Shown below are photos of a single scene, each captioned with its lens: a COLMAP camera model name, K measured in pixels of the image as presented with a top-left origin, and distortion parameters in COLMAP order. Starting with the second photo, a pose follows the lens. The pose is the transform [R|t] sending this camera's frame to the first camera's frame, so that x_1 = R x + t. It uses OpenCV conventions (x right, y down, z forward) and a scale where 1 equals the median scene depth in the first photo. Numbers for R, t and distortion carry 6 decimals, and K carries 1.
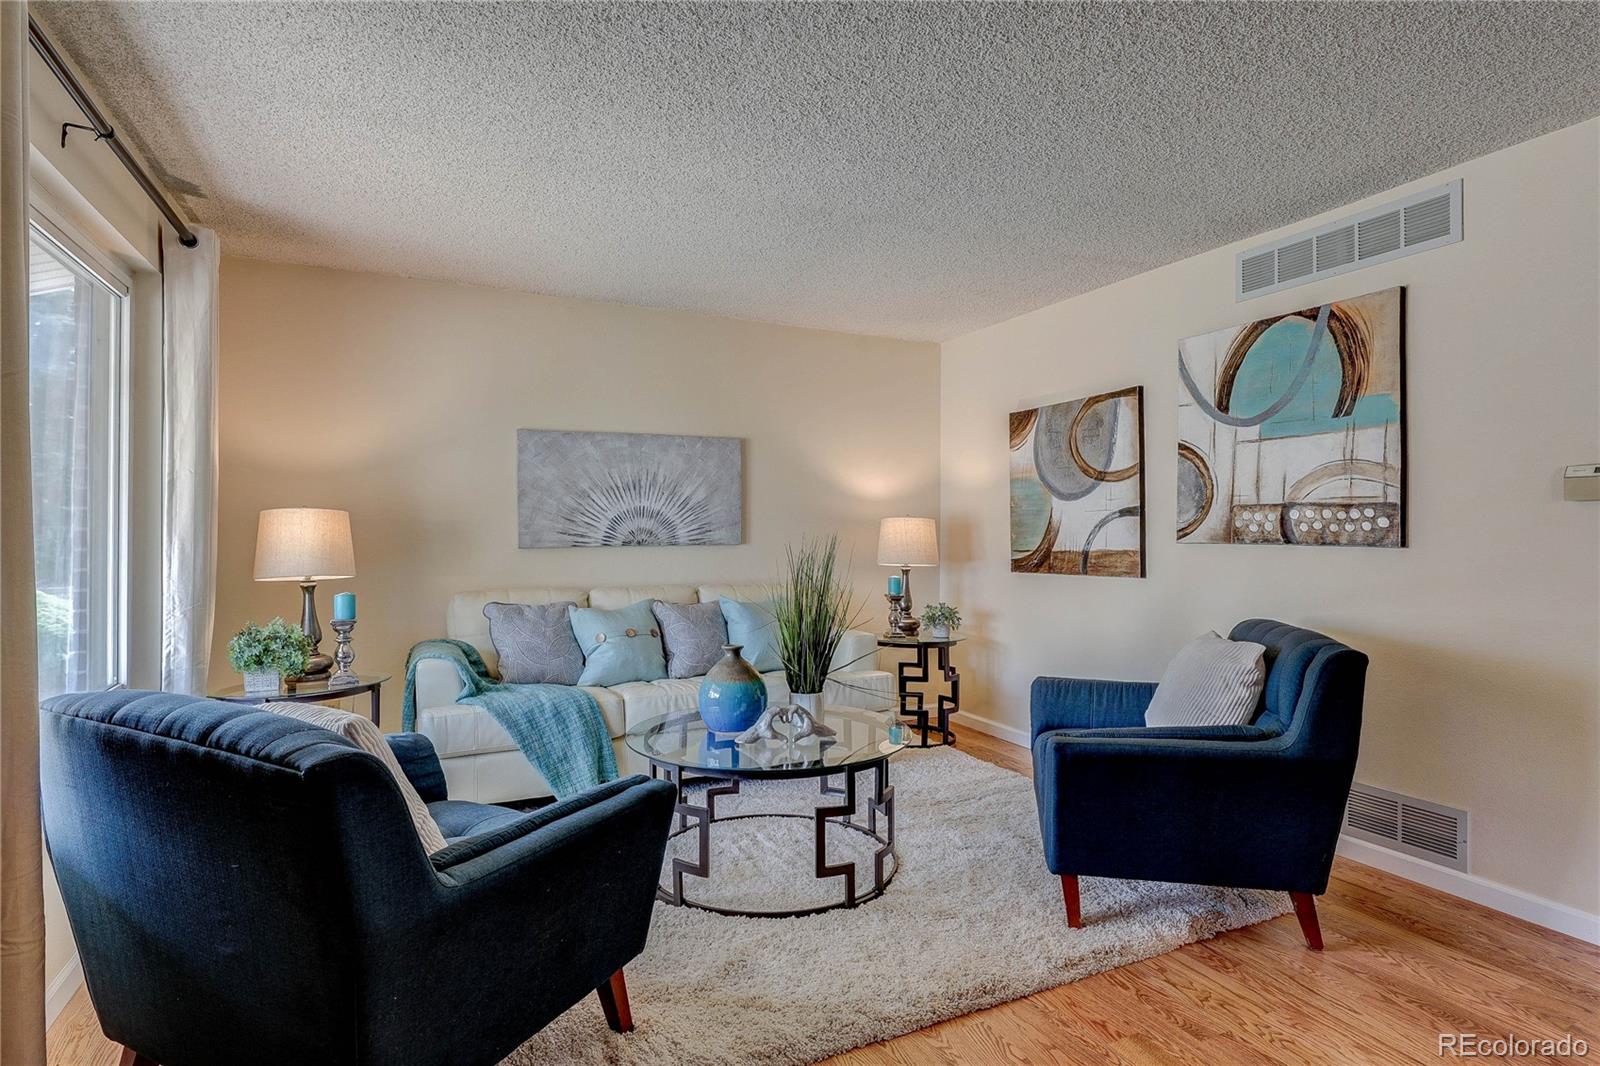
lens RADIAL K [[832.5, 0, 810.9], [0, 832.5, 530.9], [0, 0, 1]] dist [-0.003622, 0.001416]
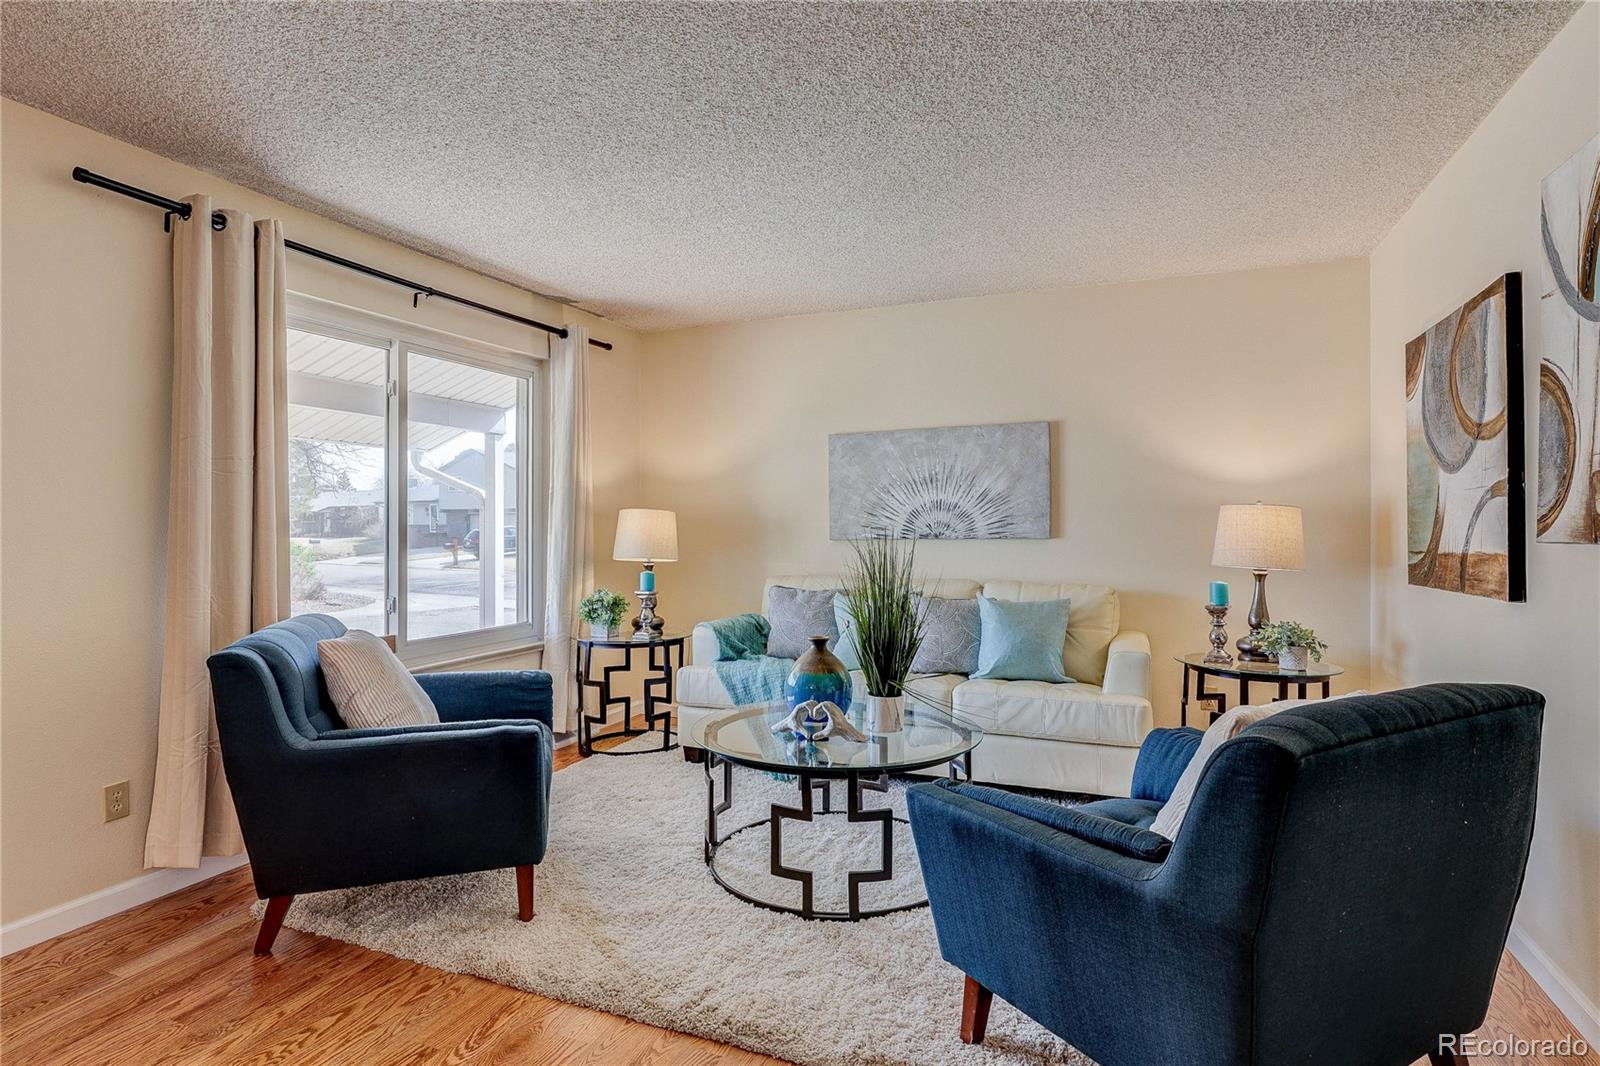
lens RADIAL K [[832.5, 0, 793.8], [0, 832.5, 522.7], [0, 0, 1]] dist [-0.003622, 0.001416]
pose [[0.655820, -0.005341, -0.754898, 0.469002], [0.004900, 0.999984, -0.002819, 0.000238], [0.754901, -0.001850, 0.655836, 0.222535]]
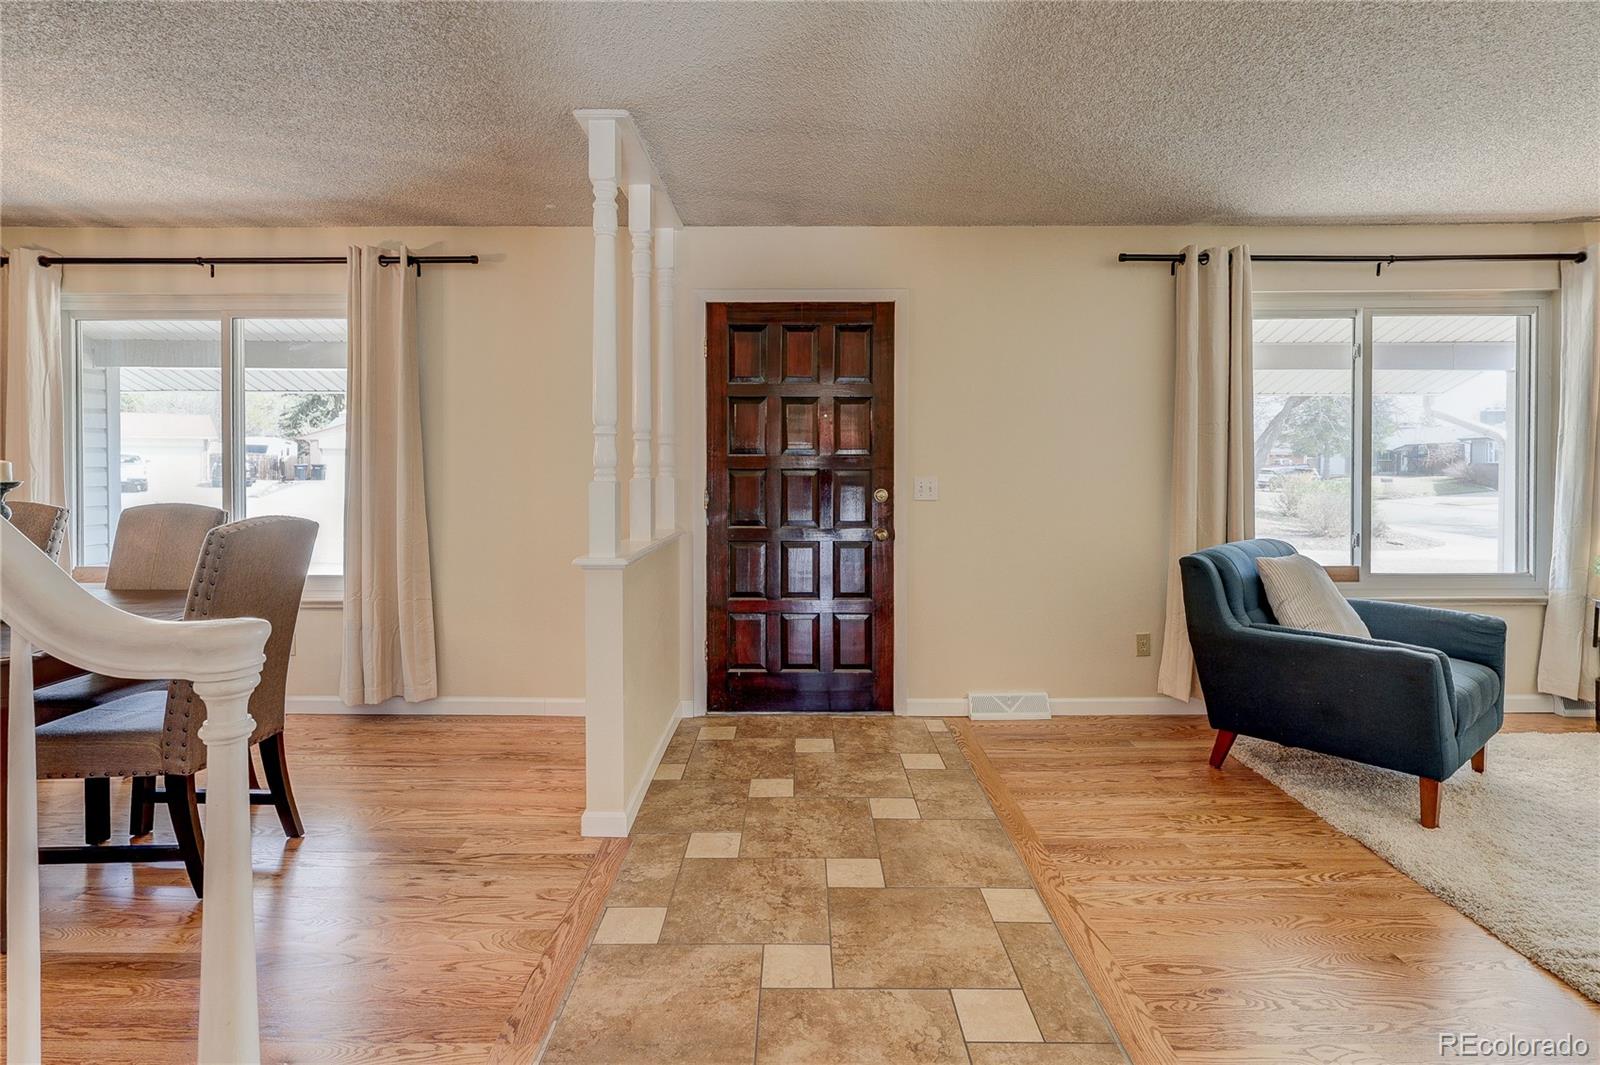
lens RADIAL K [[767.2, 0, 803.5], [0, 767.2, 471.6], [0, 0, 1]] dist [0.000474, -0.000845]
pose [[-0.444541, 0.006622, -0.895734, 0.657963], [0.001391, 0.999977, 0.006702, -0.007007], [0.895757, 0.001733, -0.444540, 0.291287]]
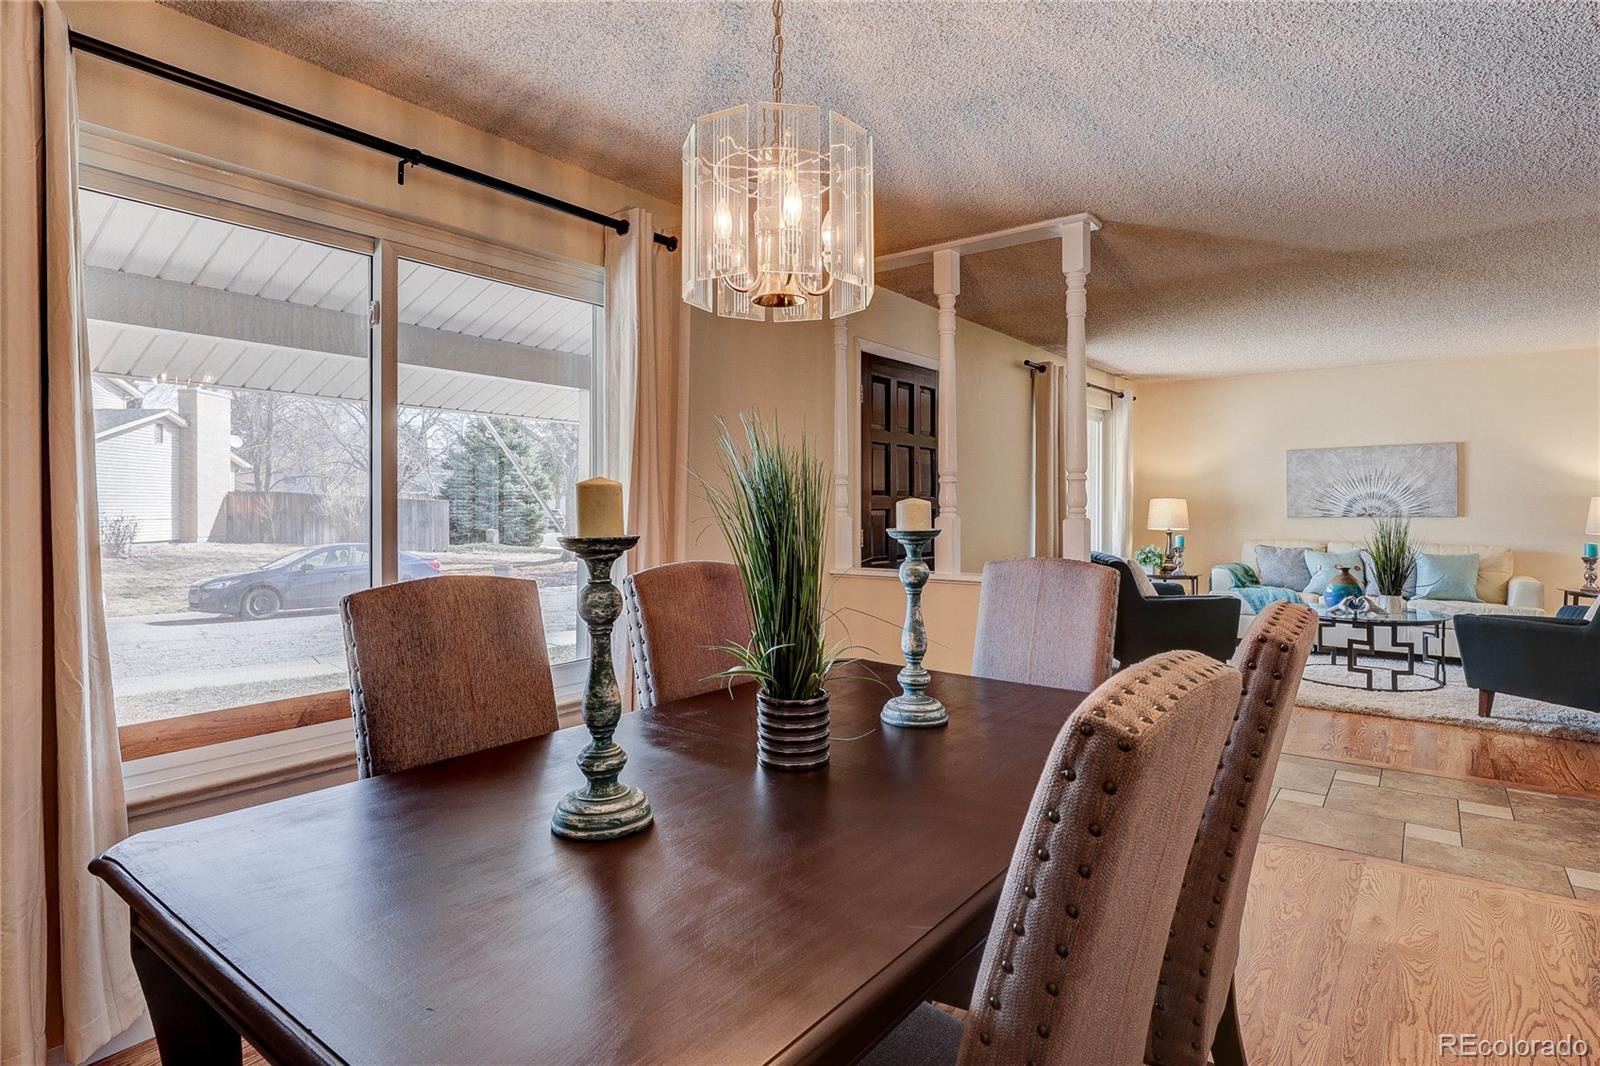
lens RADIAL K [[832.5, 0, 802.1], [0, 832.5, 507.5], [0, 0, 1]] dist [-0.003622, 0.001416]
pose [[0.441961, 0.000011, -0.897034, 0.784955], [0.004863, 0.999985, 0.002409, -0.009726], [0.897021, -0.005427, 0.441954, -0.716028]]
